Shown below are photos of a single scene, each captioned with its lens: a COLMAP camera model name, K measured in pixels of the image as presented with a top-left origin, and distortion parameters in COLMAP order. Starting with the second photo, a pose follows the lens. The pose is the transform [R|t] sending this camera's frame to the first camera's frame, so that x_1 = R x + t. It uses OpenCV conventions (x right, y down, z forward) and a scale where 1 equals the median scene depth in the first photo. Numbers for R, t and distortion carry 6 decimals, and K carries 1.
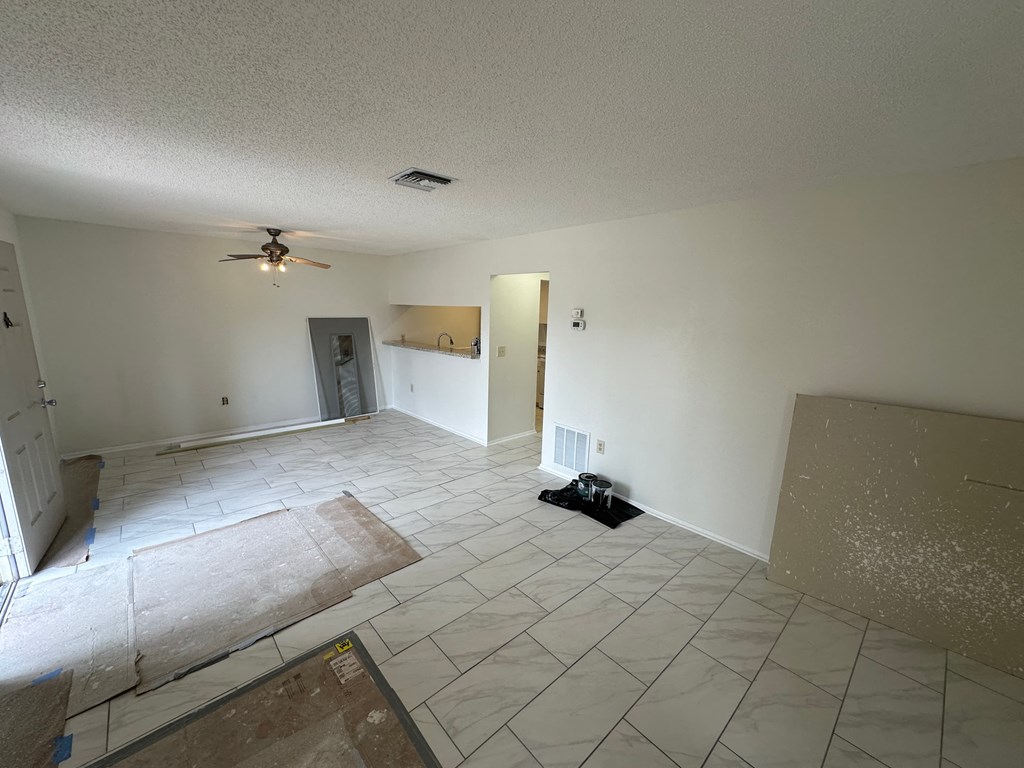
lens RADIAL K [[408.0, 0, 510.7], [0, 408.0, 387.1], [0, 0, 1]] dist [0.000253, 0.000044]
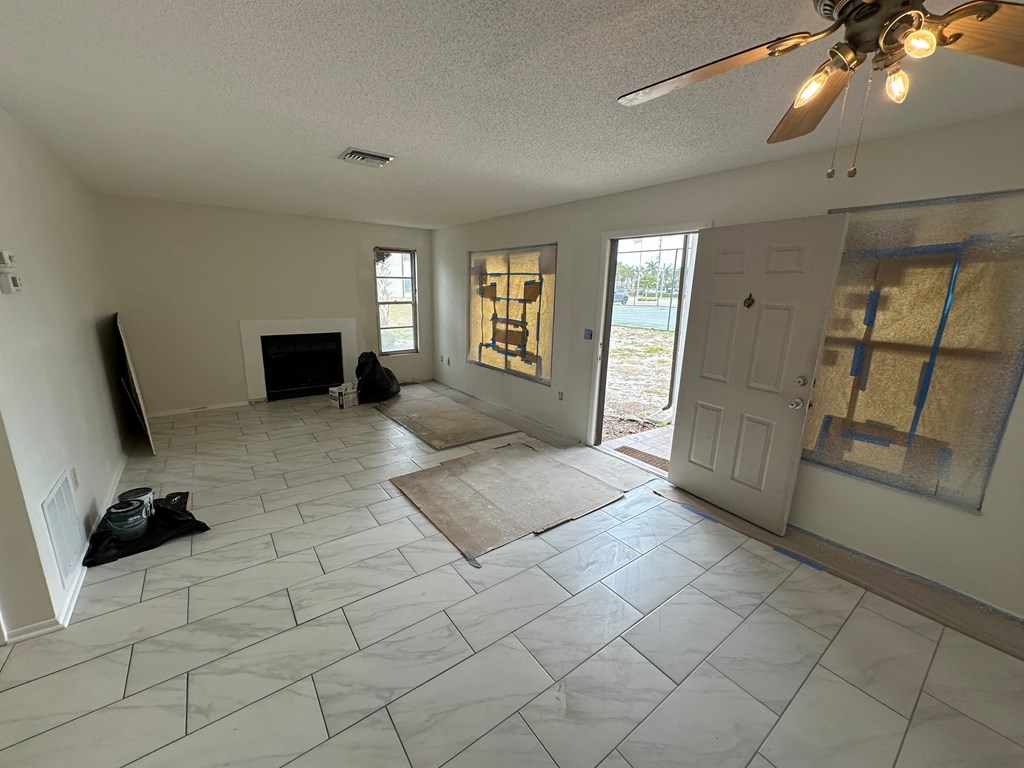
lens RADIAL K [[408.0, 0, 509.9], [0, 408.0, 381.3], [0, 0, 1]] dist [0.000253, 0.000044]
pose [[-0.994303, -0.068403, 0.081746, -0.572554], [-0.028891, 0.911161, 0.411035, -0.317393], [-0.102600, 0.406332, -0.907947, 1.703836]]
